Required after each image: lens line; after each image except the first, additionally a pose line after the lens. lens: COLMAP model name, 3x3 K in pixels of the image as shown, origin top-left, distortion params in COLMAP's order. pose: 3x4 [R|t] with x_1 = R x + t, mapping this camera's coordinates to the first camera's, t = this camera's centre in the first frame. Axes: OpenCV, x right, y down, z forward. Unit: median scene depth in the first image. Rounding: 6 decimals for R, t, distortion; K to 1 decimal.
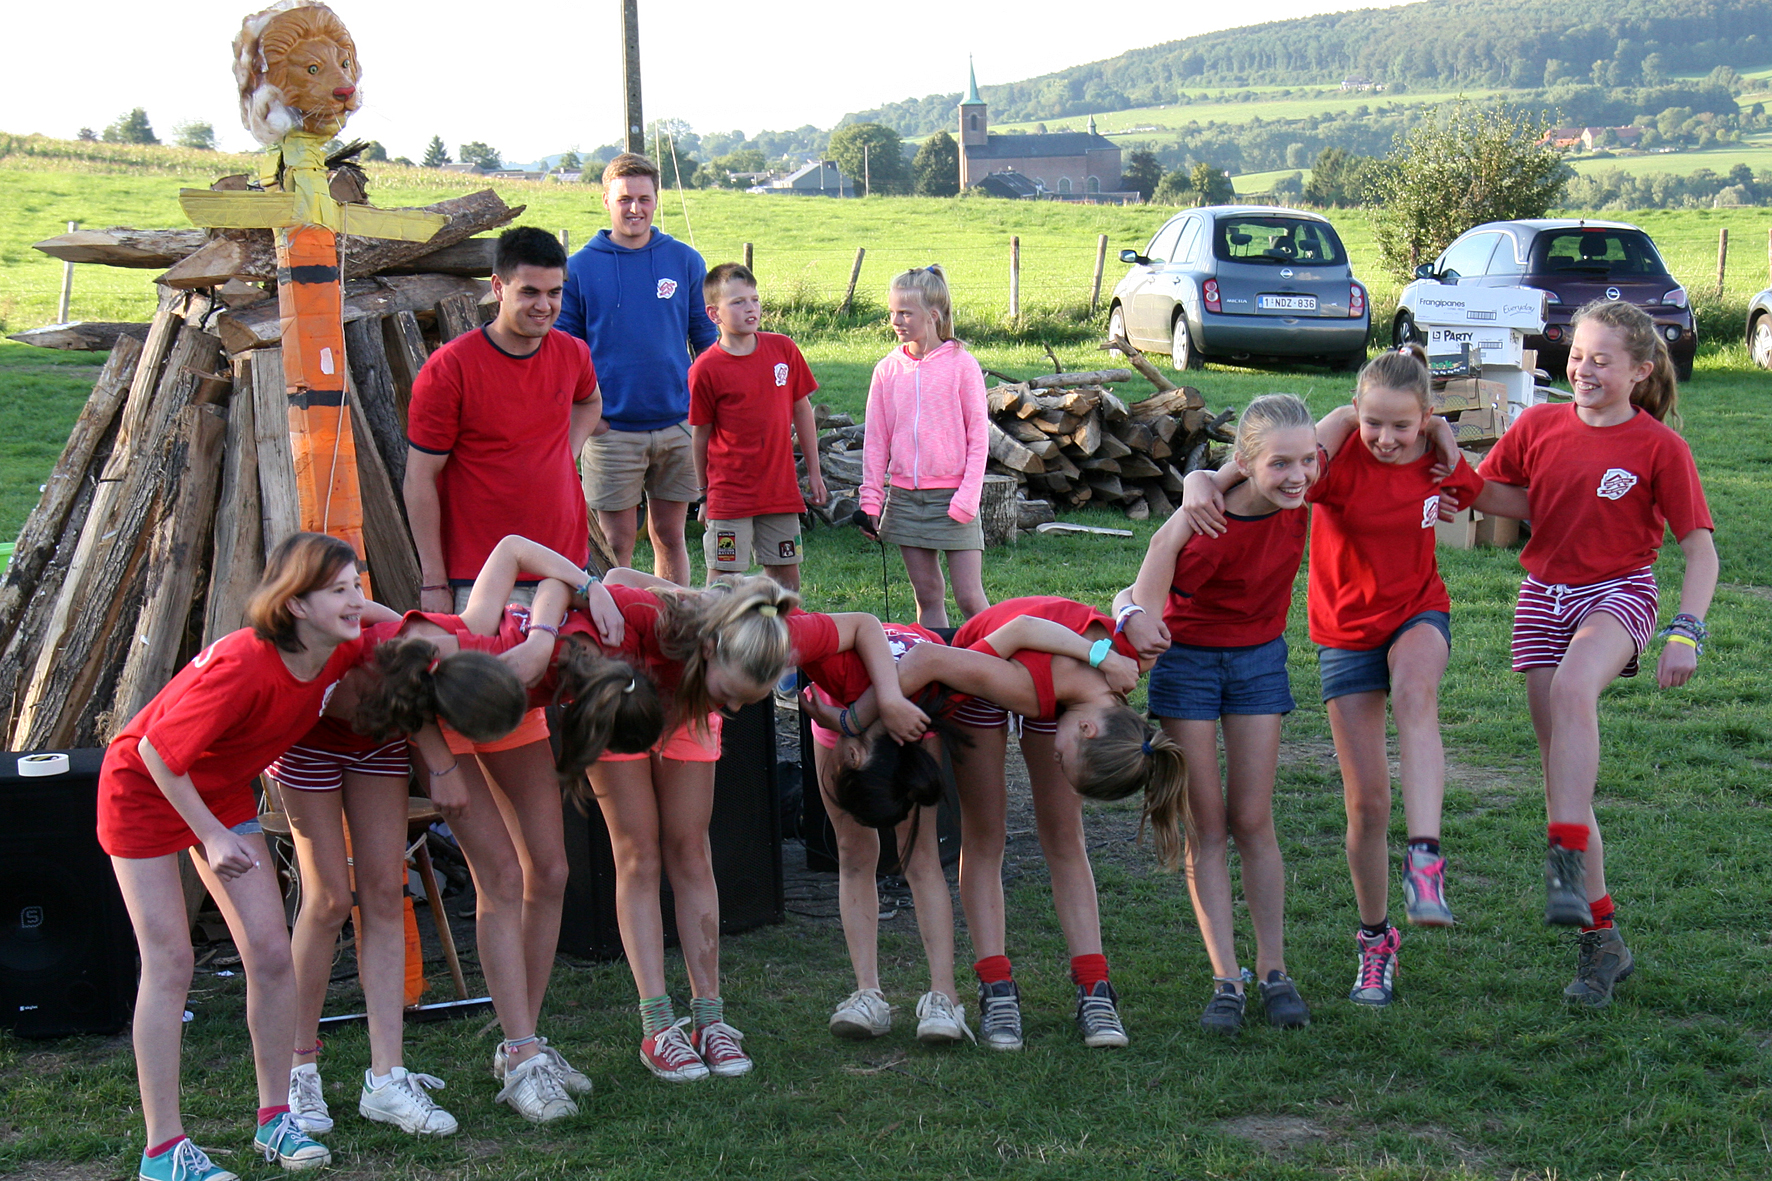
lens RADIAL K [[3840.6, 0, 889.1], [0, 3840.6, 665.1], [0, 0, 1]] dist [0.281394, 0.893783]
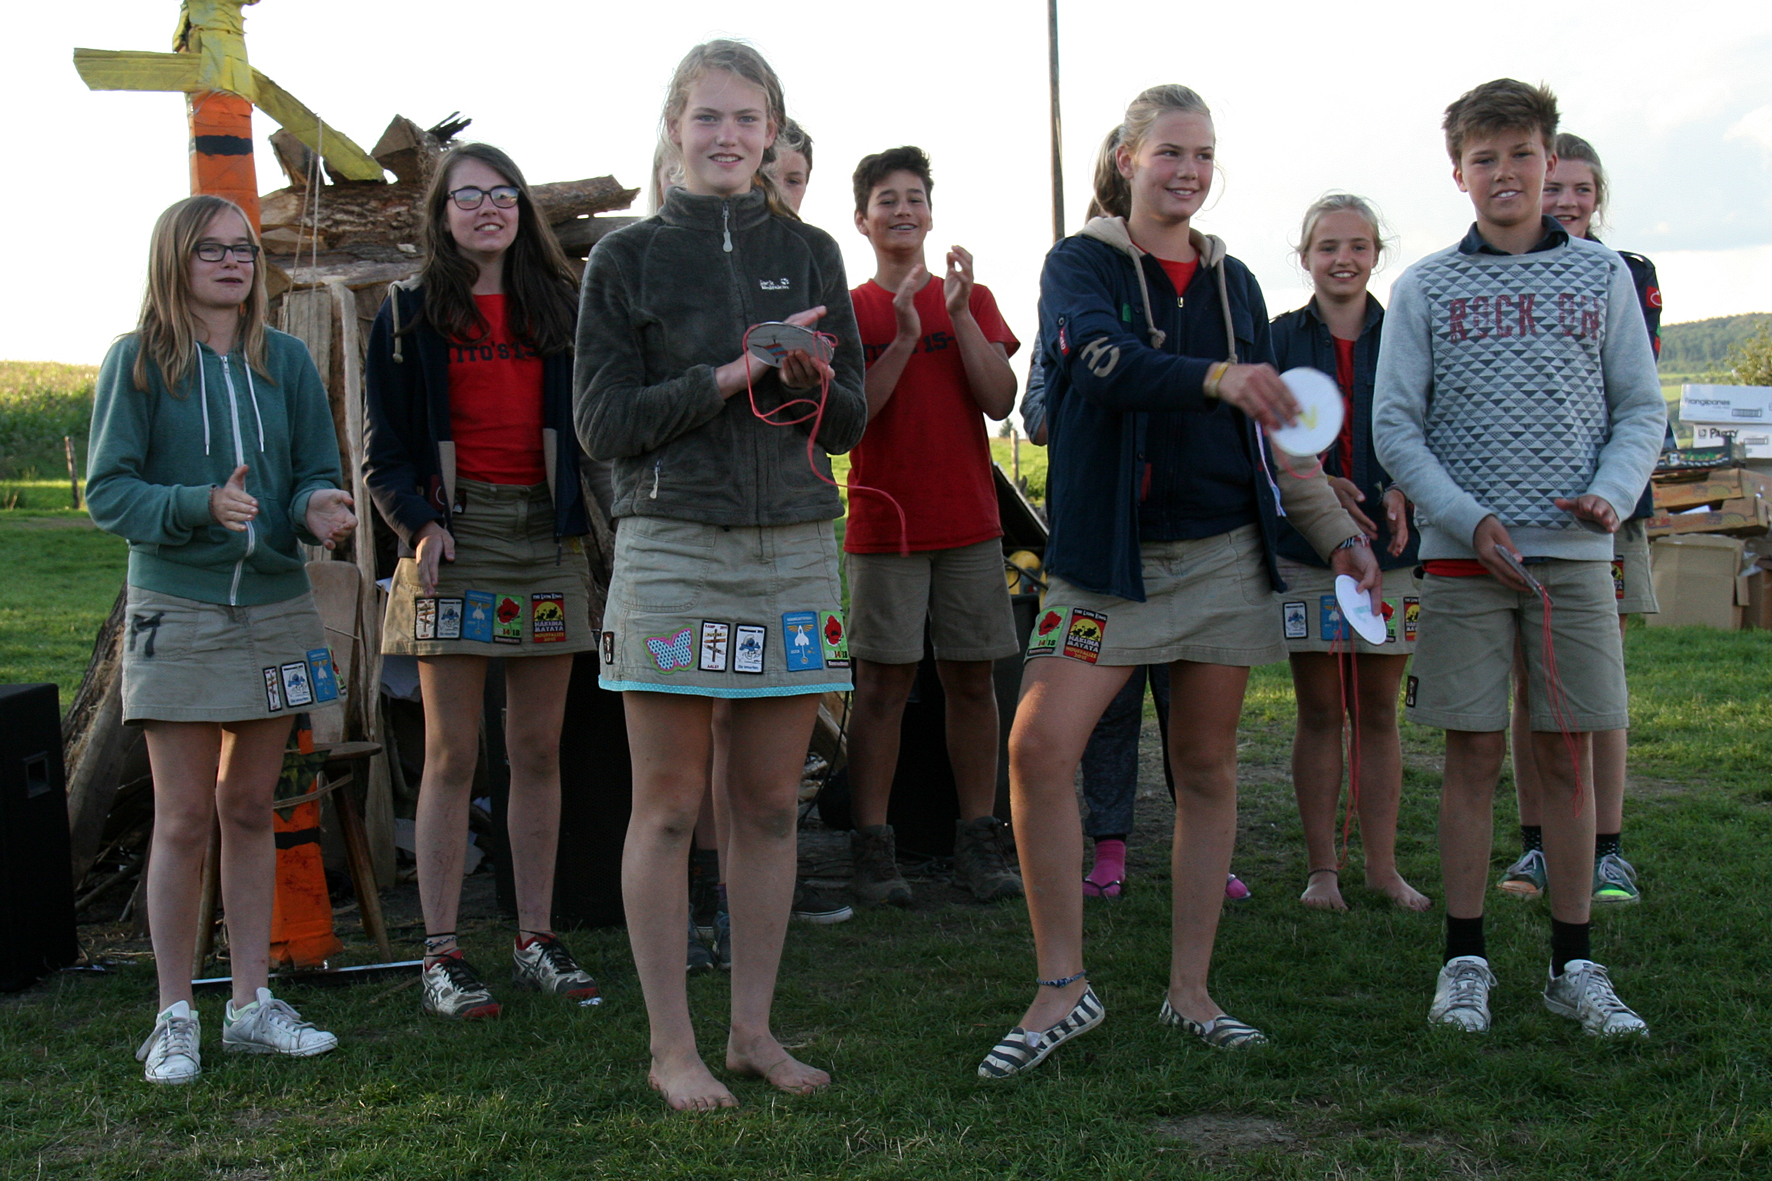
lens RADIAL K [[2944.5, 0, 814.8], [0, 2944.5, 580.6], [0, 0, 1]] dist [0.144196, 0.325081]
pose [[0.983449, 0.002658, -0.181167, 0.118405], [-0.017331, 0.996688, -0.079458, 0.055352], [0.180355, 0.081283, 0.980237, 0.371825]]
